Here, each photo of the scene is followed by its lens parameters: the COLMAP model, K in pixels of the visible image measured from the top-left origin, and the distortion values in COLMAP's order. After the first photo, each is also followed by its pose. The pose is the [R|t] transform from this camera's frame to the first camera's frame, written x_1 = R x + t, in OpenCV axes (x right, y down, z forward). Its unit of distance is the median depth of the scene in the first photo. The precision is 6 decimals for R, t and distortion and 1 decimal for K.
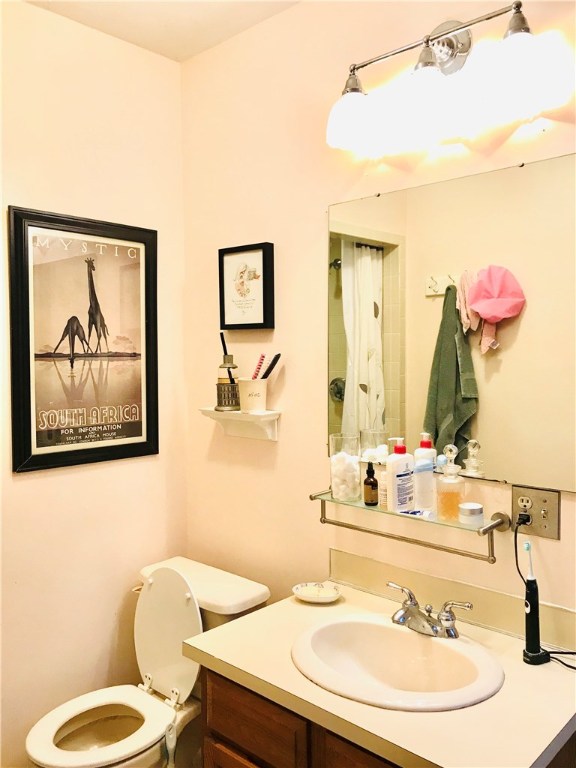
lens RADIAL K [[641.0, 0, 304.7], [0, 641.0, 380.7], [0, 0, 1]] dist [0.059833, -0.107539]
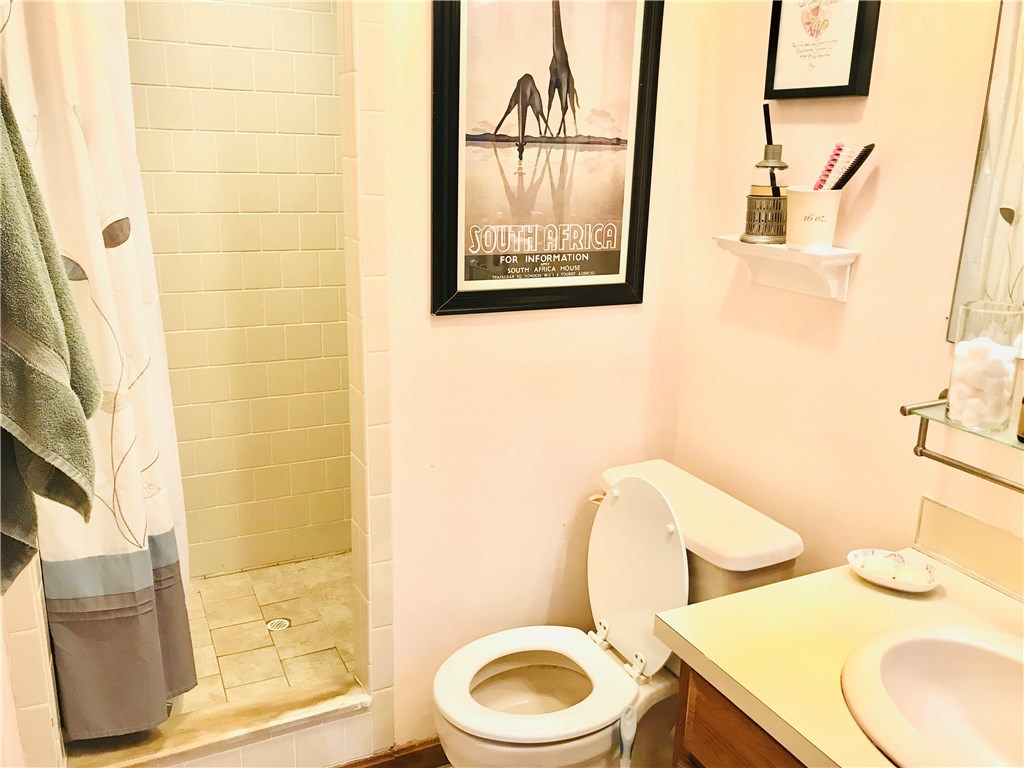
lens RADIAL K [[854.7, 0, 512.0], [0, 854.7, 384.0], [0, 0, 1]] dist [0.059833, -0.107539]
pose [[0.927211, 0.124010, -0.353413, -0.039436], [-0.043546, 0.972890, 0.227133, 0.003708], [0.371998, -0.195211, 0.907474, 0.176909]]
